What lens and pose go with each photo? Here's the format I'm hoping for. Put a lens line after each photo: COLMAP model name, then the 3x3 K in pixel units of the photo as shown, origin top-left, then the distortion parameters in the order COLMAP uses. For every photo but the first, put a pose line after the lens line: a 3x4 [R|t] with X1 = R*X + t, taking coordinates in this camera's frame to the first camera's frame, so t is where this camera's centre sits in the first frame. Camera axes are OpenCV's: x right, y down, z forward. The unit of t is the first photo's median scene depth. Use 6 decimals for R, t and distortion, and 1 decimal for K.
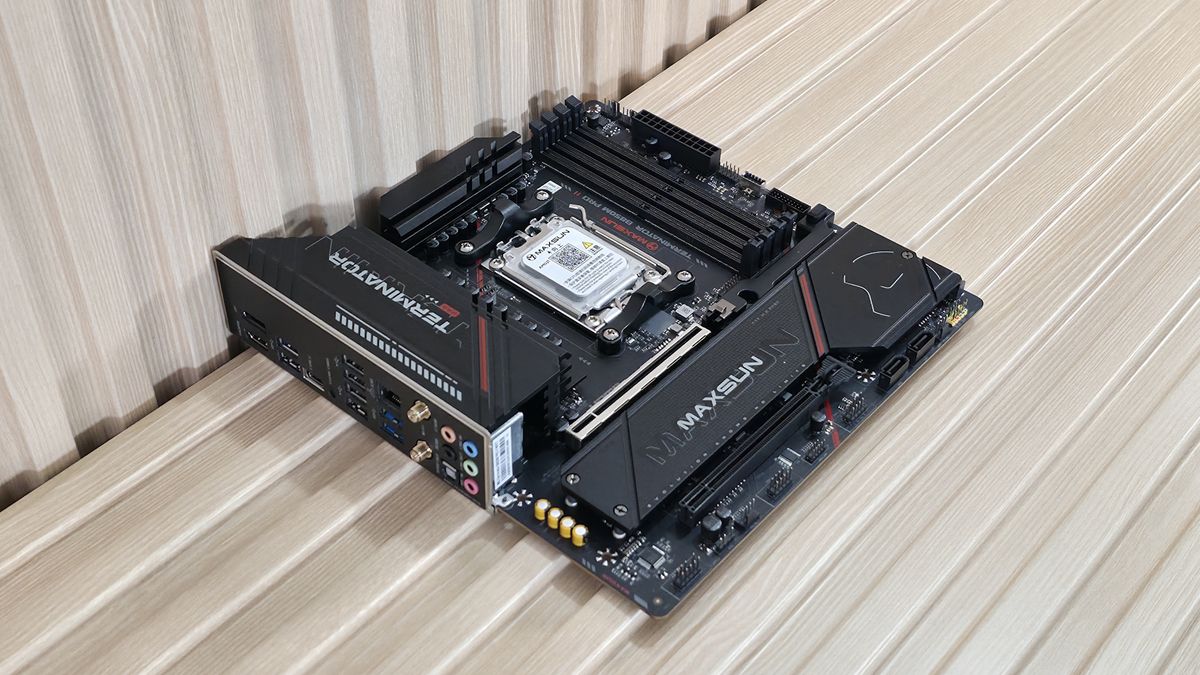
lens RADIAL K [[1545.1, 0, 620.1], [0, 1545.1, 301.9], [0, 0, 1]] dist [0.295899, -0.743298]
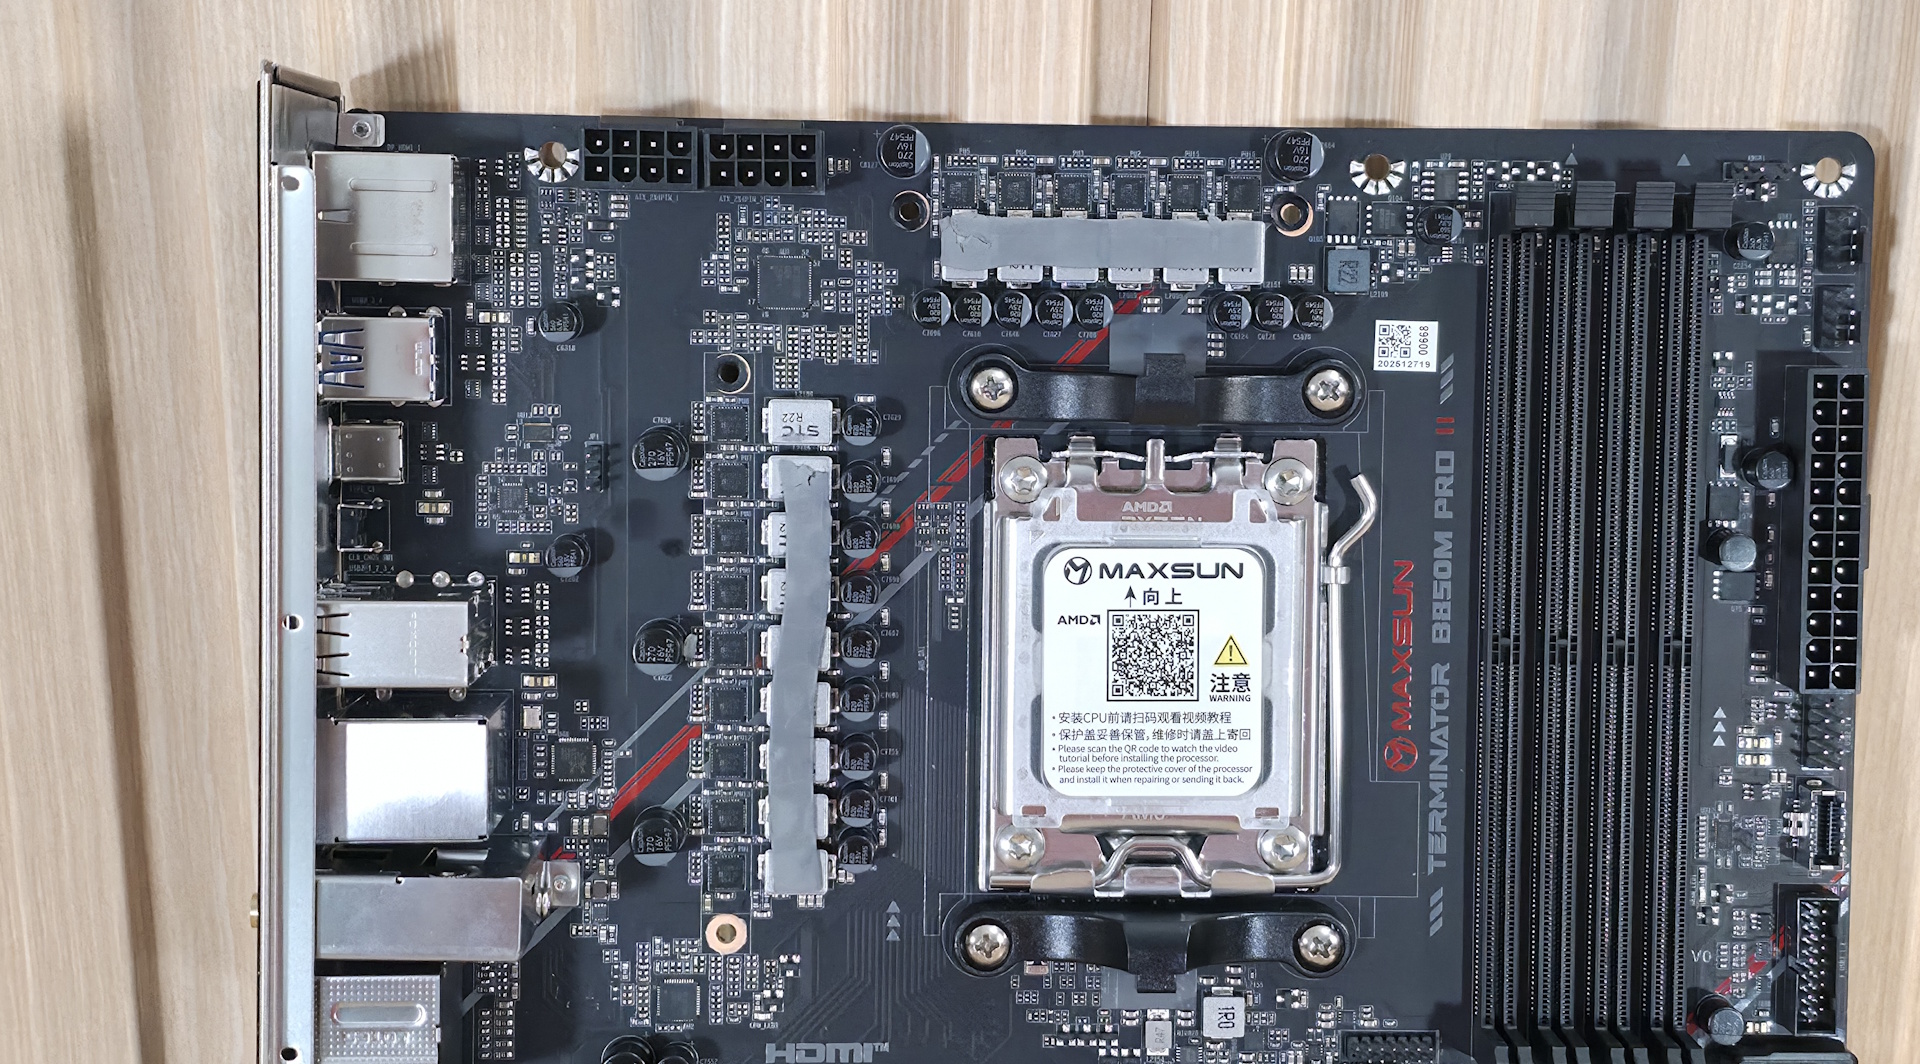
lens RADIAL K [[3288.0, 0, 1069.7], [0, 3288.0, 483.8], [0, 0, 1]] dist [0.287923, -1.023450]
pose [[0.633298, 0.772329, 0.049407, -0.117549], [-0.535154, 0.390913, 0.748864, -0.620732], [0.559056, -0.500695, 0.660879, 0.575208]]
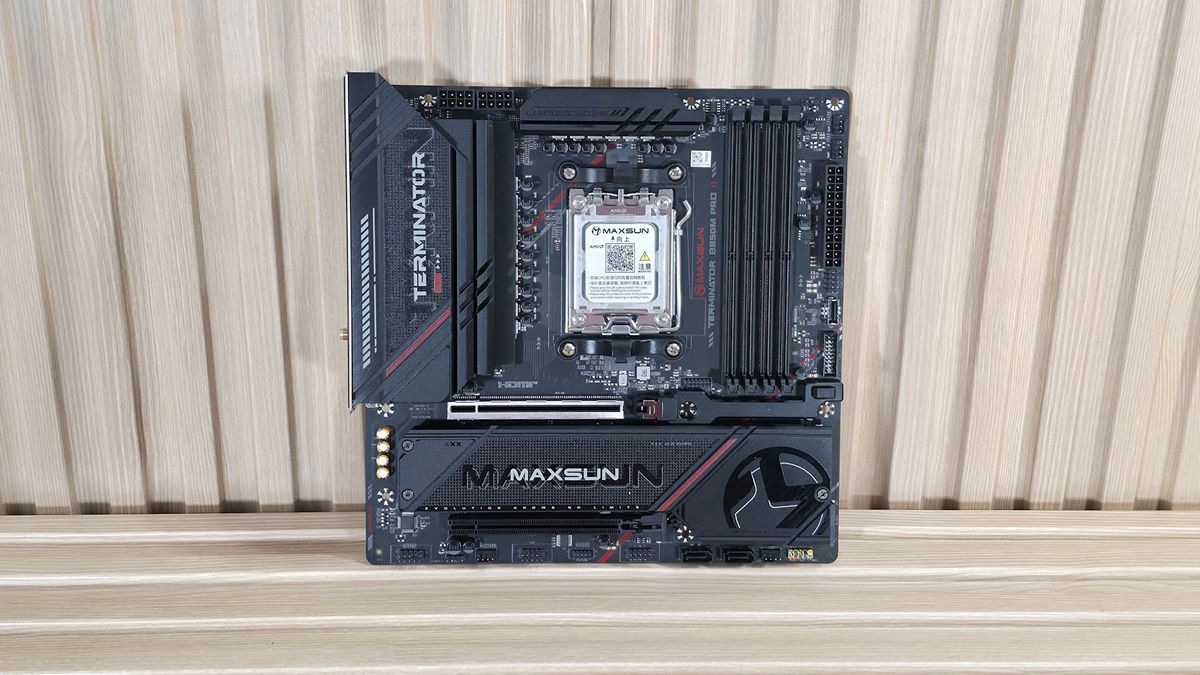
lens RADIAL K [[1545.1, 0, 620.1], [0, 1545.1, 301.9], [0, 0, 1]] dist [0.295899, -0.743298]
pose [[0.636601, 0.767887, 0.071333, -0.092142], [-0.529634, 0.368092, 0.764196, -0.901762], [0.560559, -0.524269, 0.641027, 0.323660]]
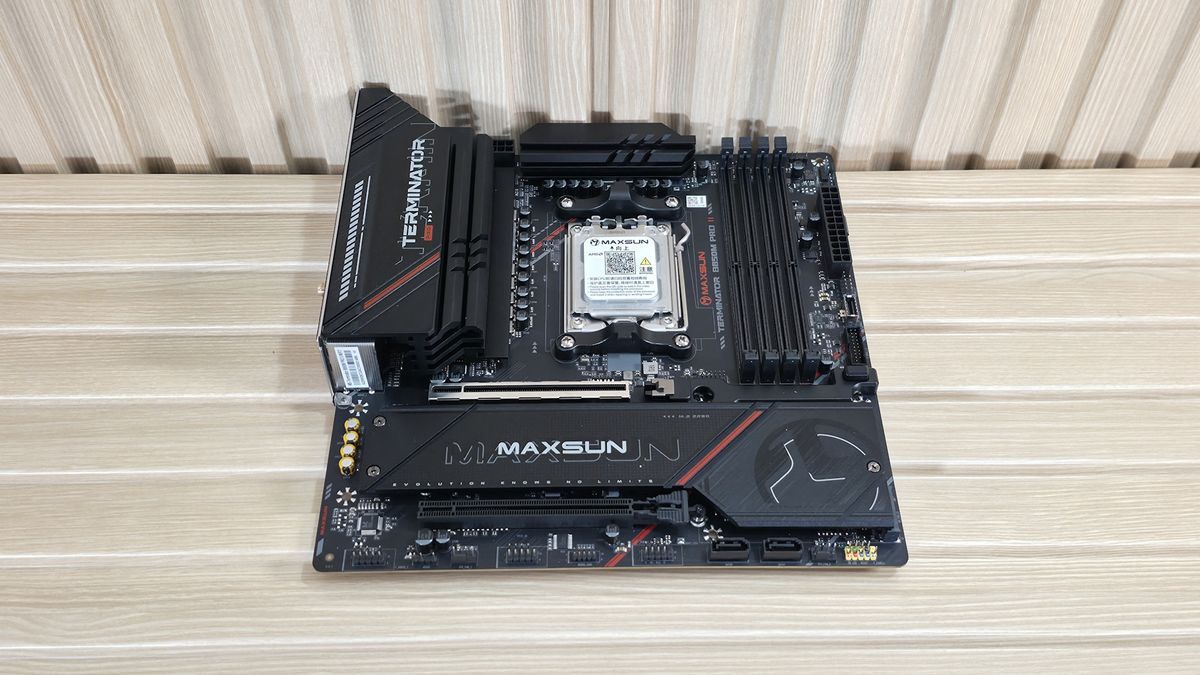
lens RADIAL K [[1231.6, 0, 608.0], [0, 1231.6, 311.5], [0, 0, 1]] dist [0.202668, 0.001794]
pose [[0.656472, 0.565602, -0.499138, 0.423615], [-0.497053, 0.822054, 0.277788, -0.245042], [0.567435, 0.065738, 0.820790, 0.348056]]
